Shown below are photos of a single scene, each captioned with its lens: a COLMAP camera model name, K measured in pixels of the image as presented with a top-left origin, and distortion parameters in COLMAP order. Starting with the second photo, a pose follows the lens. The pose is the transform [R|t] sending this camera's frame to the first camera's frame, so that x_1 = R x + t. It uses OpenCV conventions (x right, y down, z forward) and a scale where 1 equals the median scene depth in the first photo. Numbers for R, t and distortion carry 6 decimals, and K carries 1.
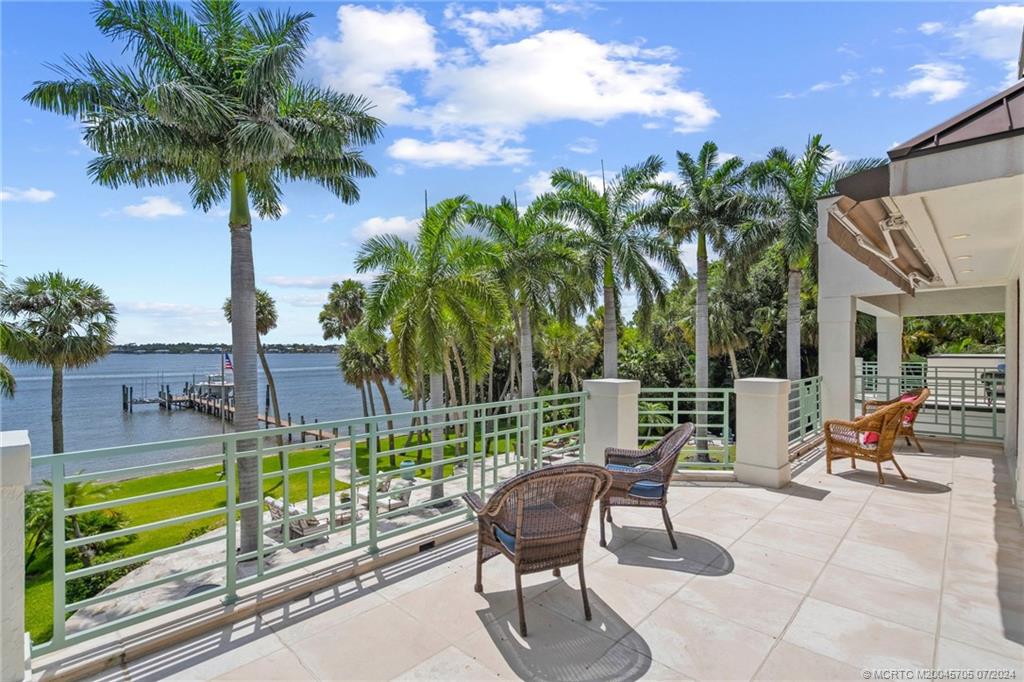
lens RADIAL K [[470.7, 0, 540.6], [0, 470.7, 358.9], [0, 0, 1]] dist [-0.000485, -0.000406]
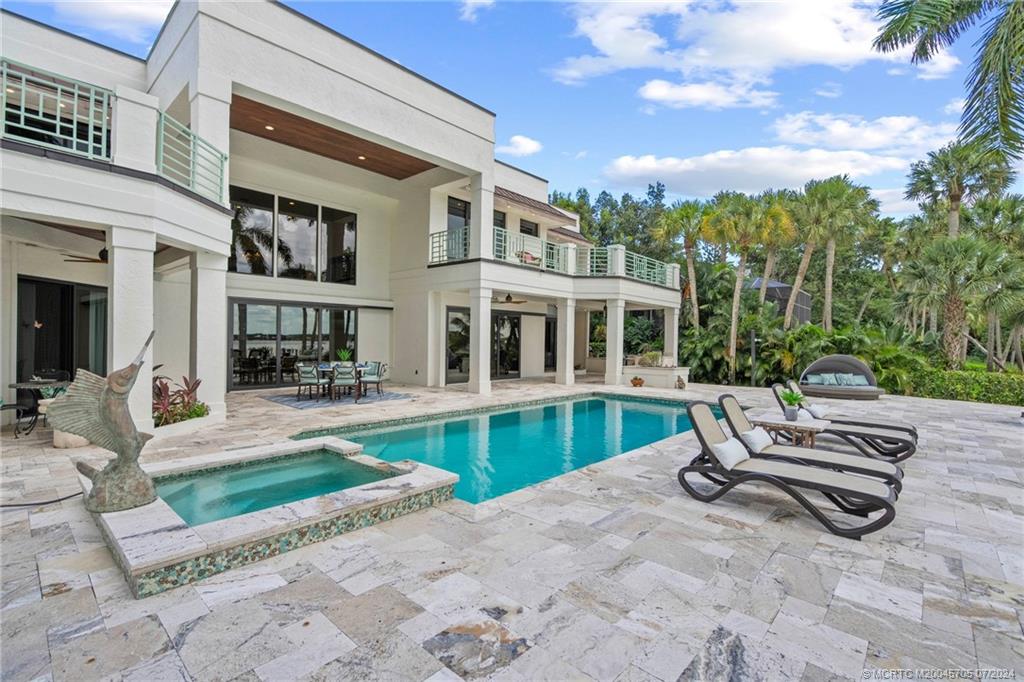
lens RADIAL K [[470.7, 0, 508.8], [0, 470.7, 338.5], [0, 0, 1]] dist [-0.000485, -0.000406]
pose [[0.999857, 0.016882, 0.000956, -0.604582], [-0.016876, 0.999838, -0.006185, 0.111632], [-0.001061, 0.006168, 0.999980, -0.030117]]
